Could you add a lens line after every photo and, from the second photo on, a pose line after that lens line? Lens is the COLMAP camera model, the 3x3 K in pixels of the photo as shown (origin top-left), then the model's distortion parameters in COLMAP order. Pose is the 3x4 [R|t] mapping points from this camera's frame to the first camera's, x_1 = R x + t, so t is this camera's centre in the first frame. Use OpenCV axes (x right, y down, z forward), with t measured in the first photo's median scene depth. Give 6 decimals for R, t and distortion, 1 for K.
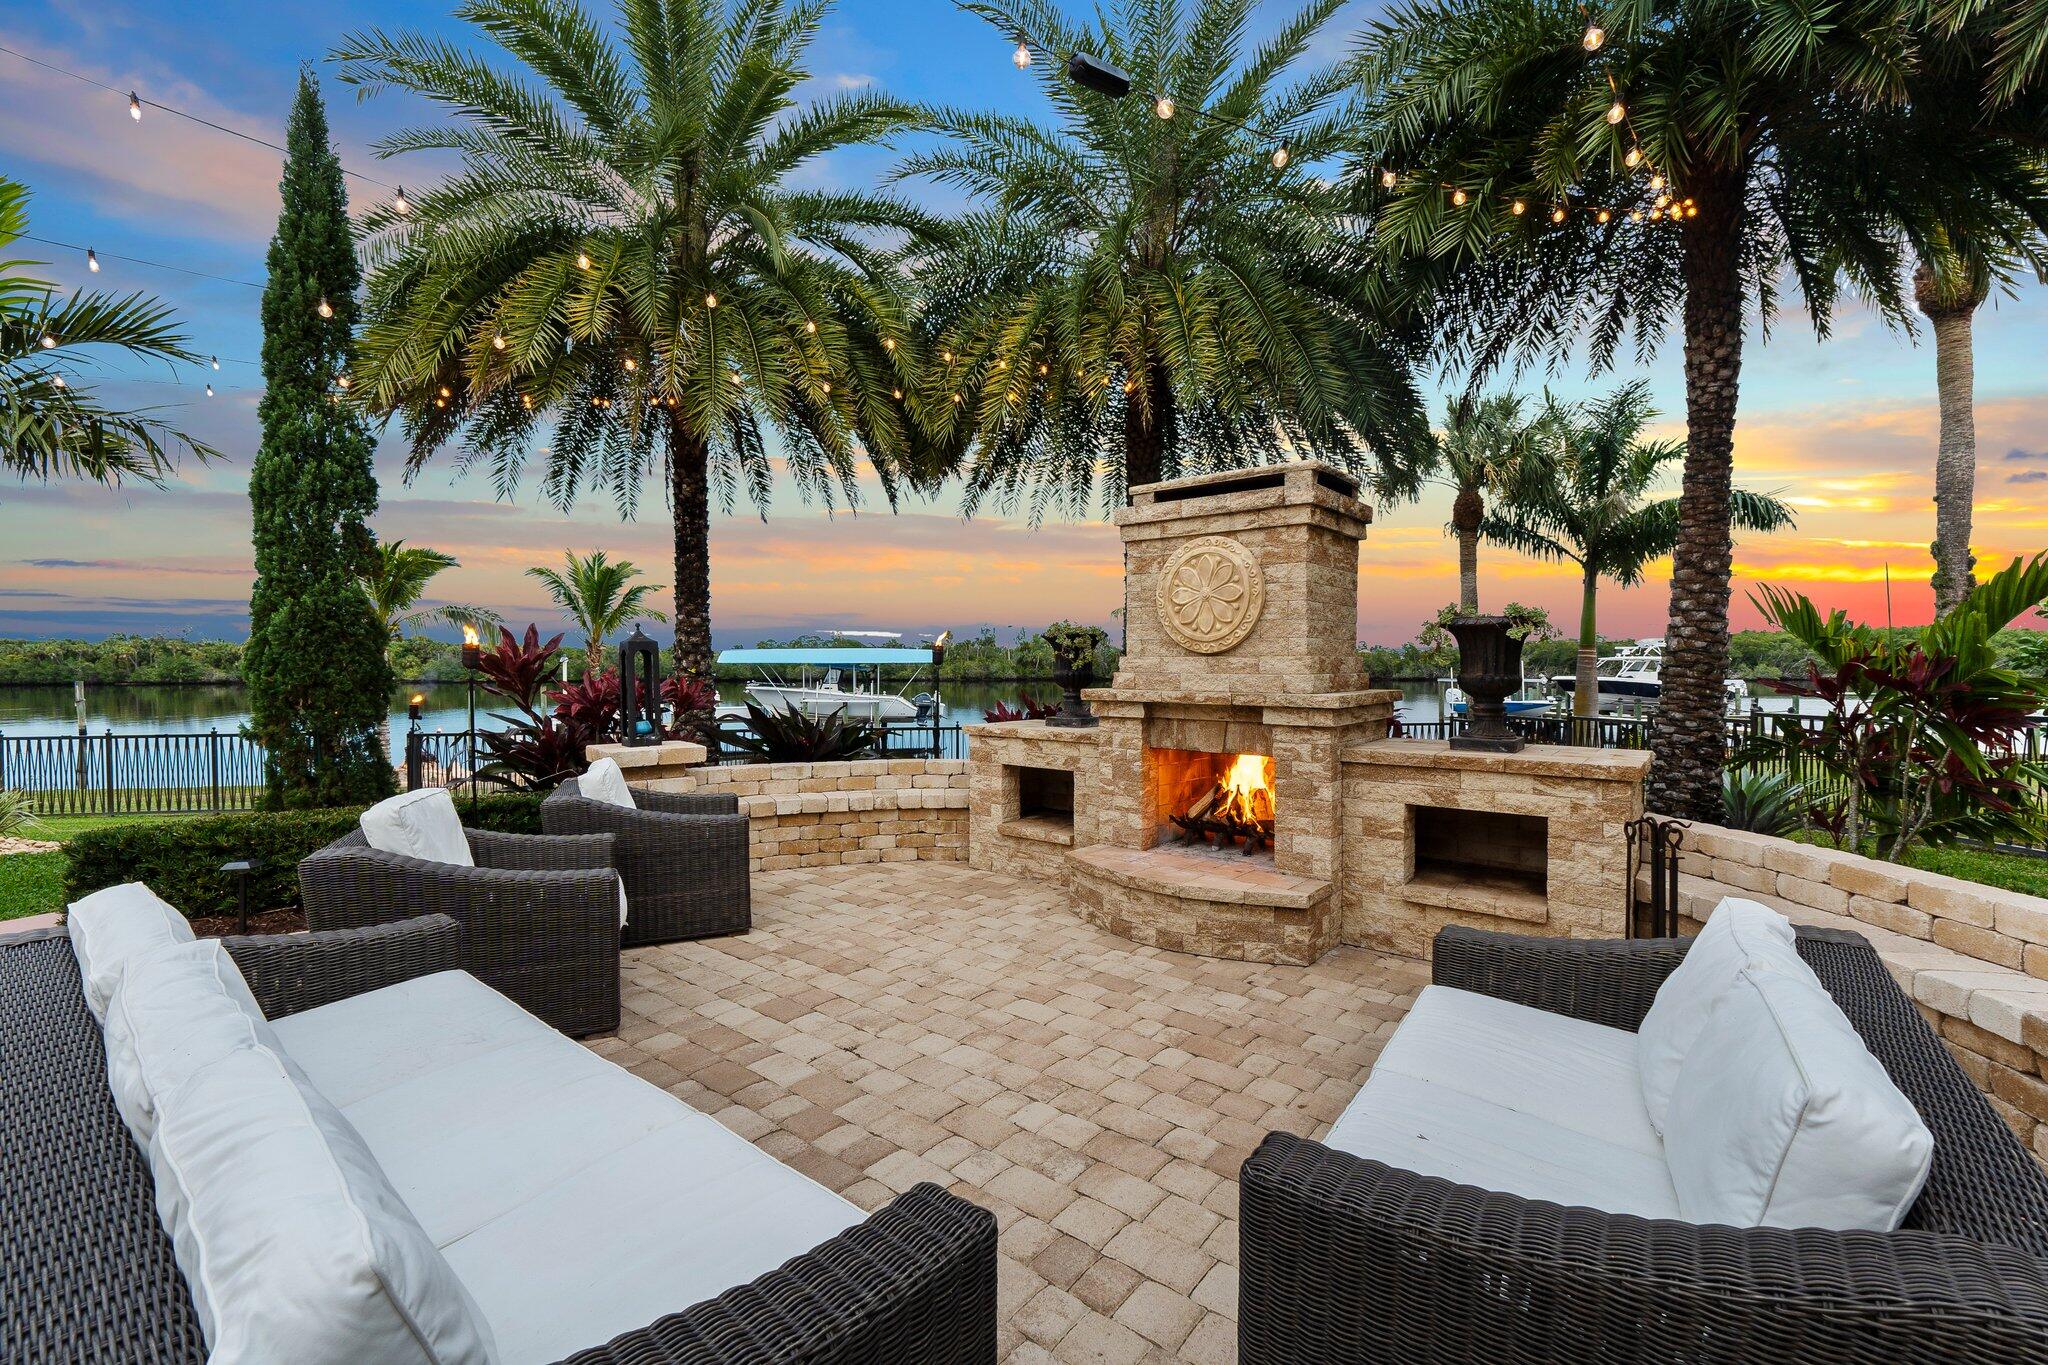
lens RADIAL K [[859.1, 0, 1026.1], [0, 859.1, 690.8], [0, 0, 1]] dist [0.006759, -0.000185]
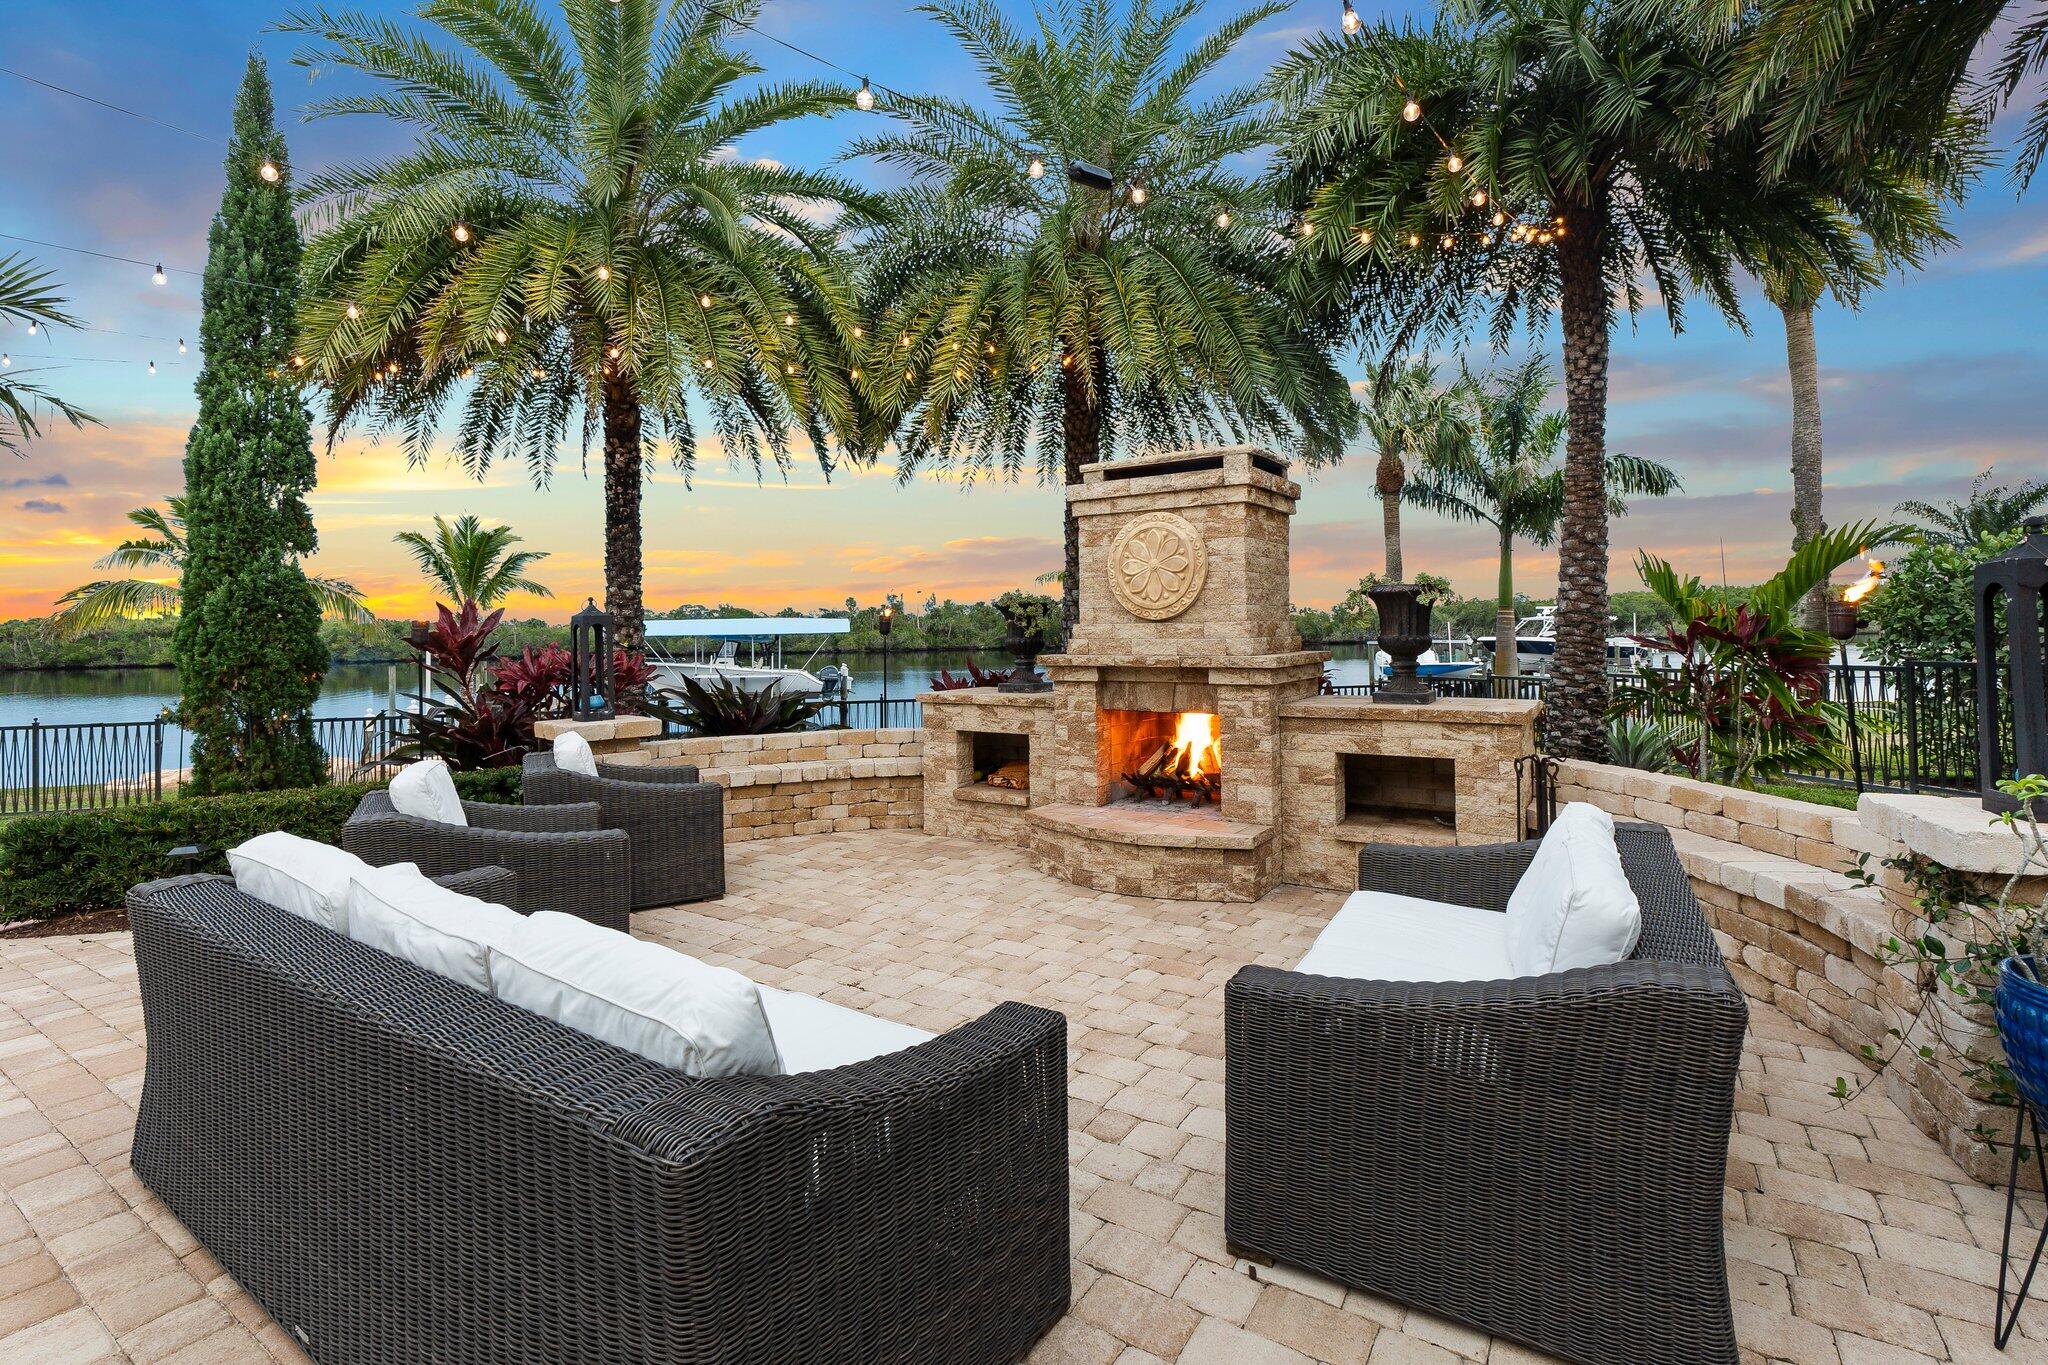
lens RADIAL K [[937.5, 0, 1024.9], [0, 937.5, 643.6], [0, 0, 1]] dist [-0.007385, 0.000039]
pose [[0.995374, -0.016192, 0.094706, -0.058965], [0.017977, 0.999676, -0.018023, 0.003938], [-0.094384, 0.019642, 0.995342, -0.140162]]
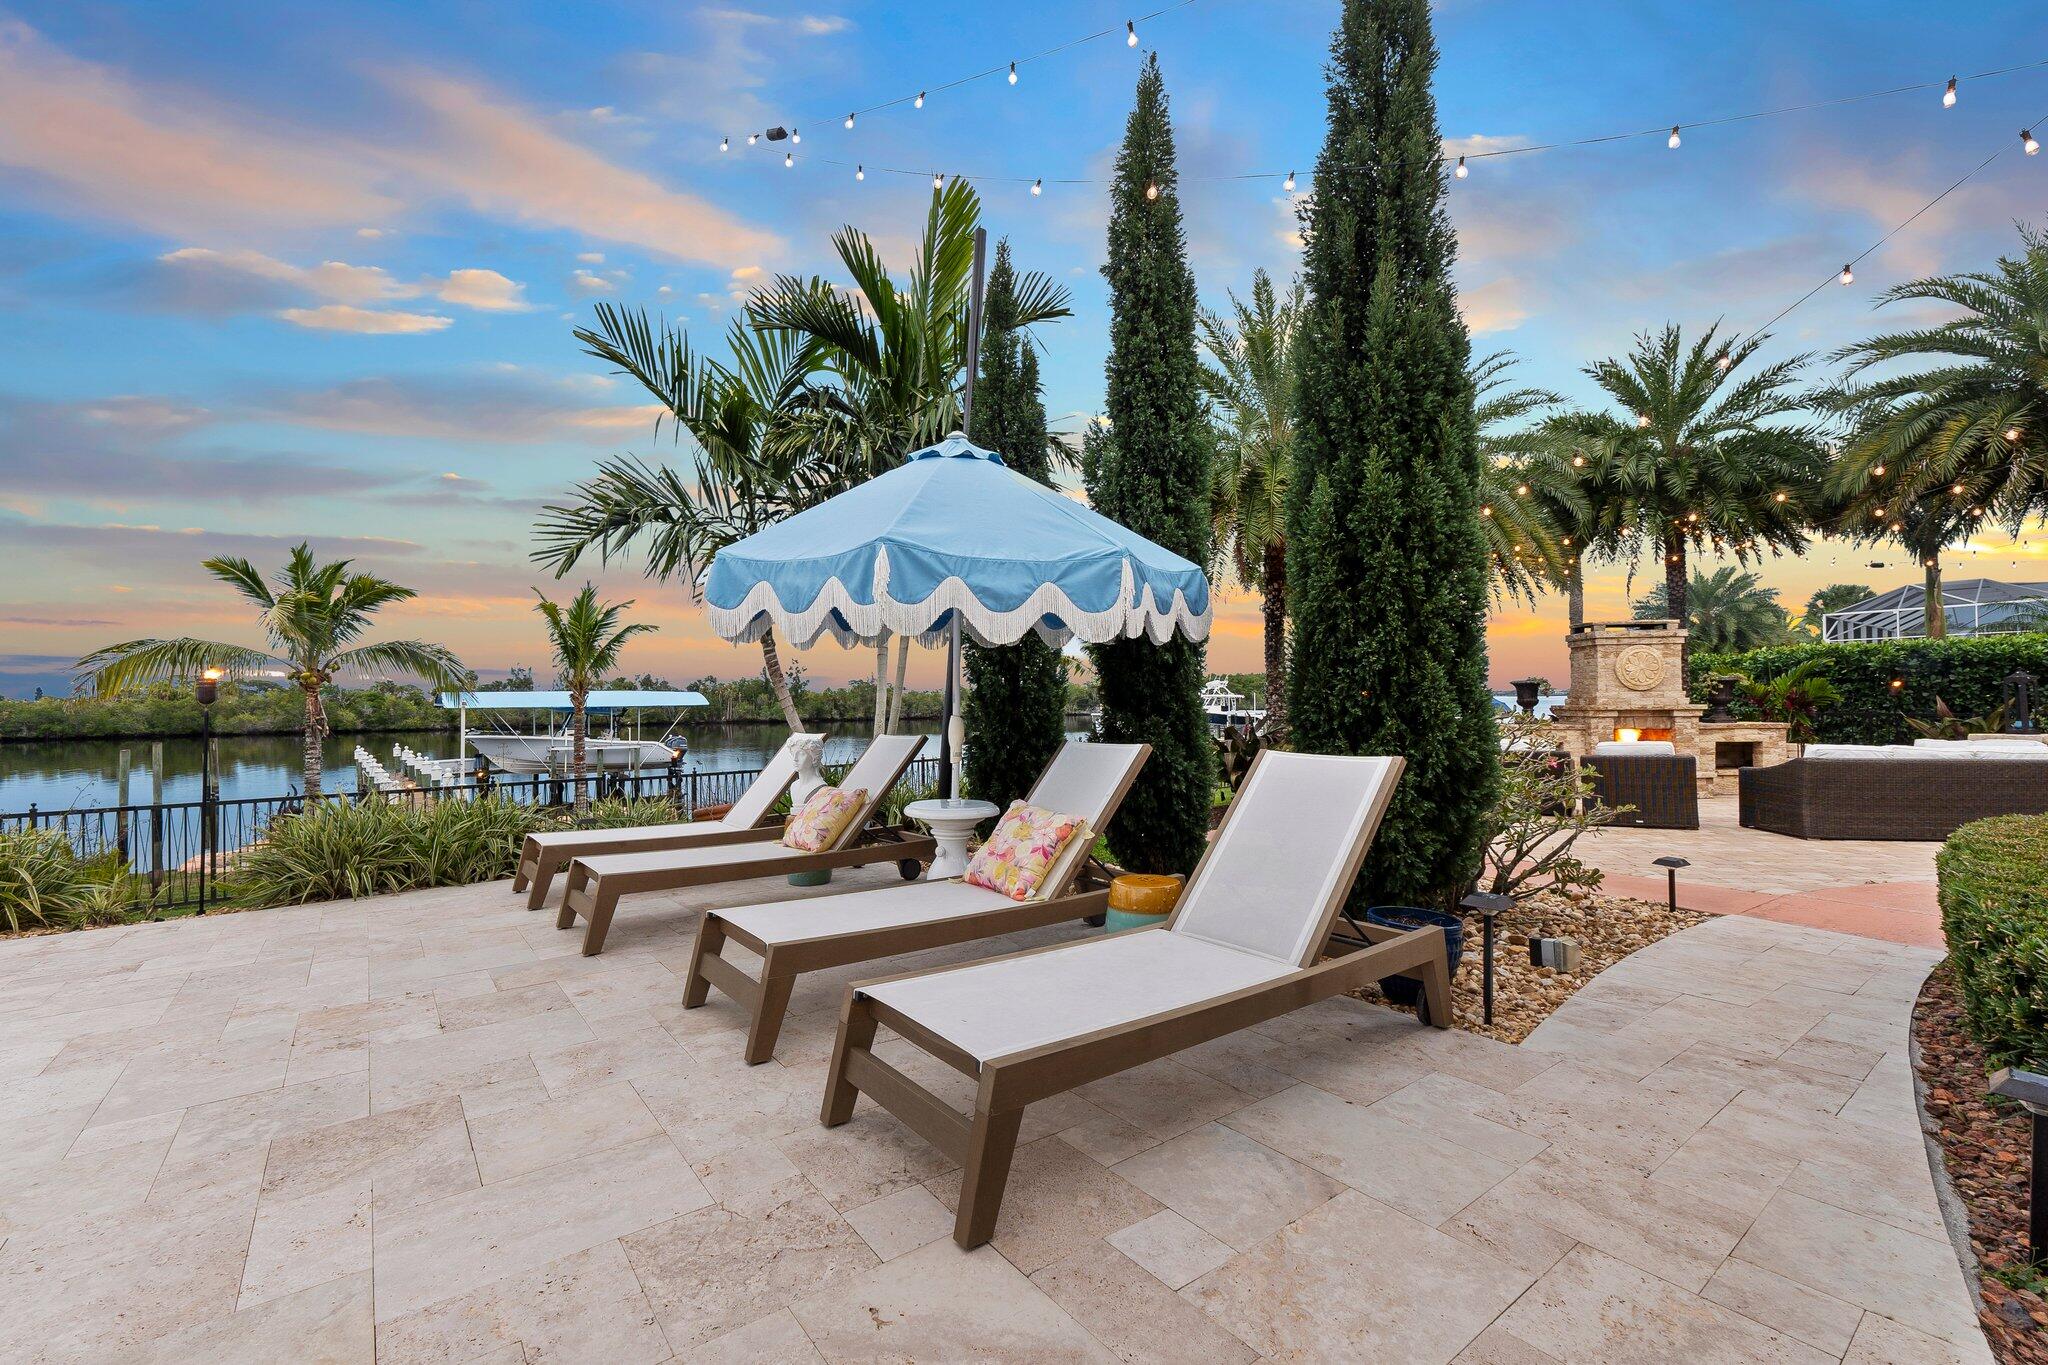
lens RADIAL K [[859.1, 0, 1026.1], [0, 859.1, 690.8], [0, 0, 1]] dist [0.006759, -0.000185]
pose [[0.855108, -0.003343, 0.518439, -2.508909], [0.028545, 0.998766, -0.040640, 0.009621], [-0.517664, 0.049550, 0.854148, -0.234426]]
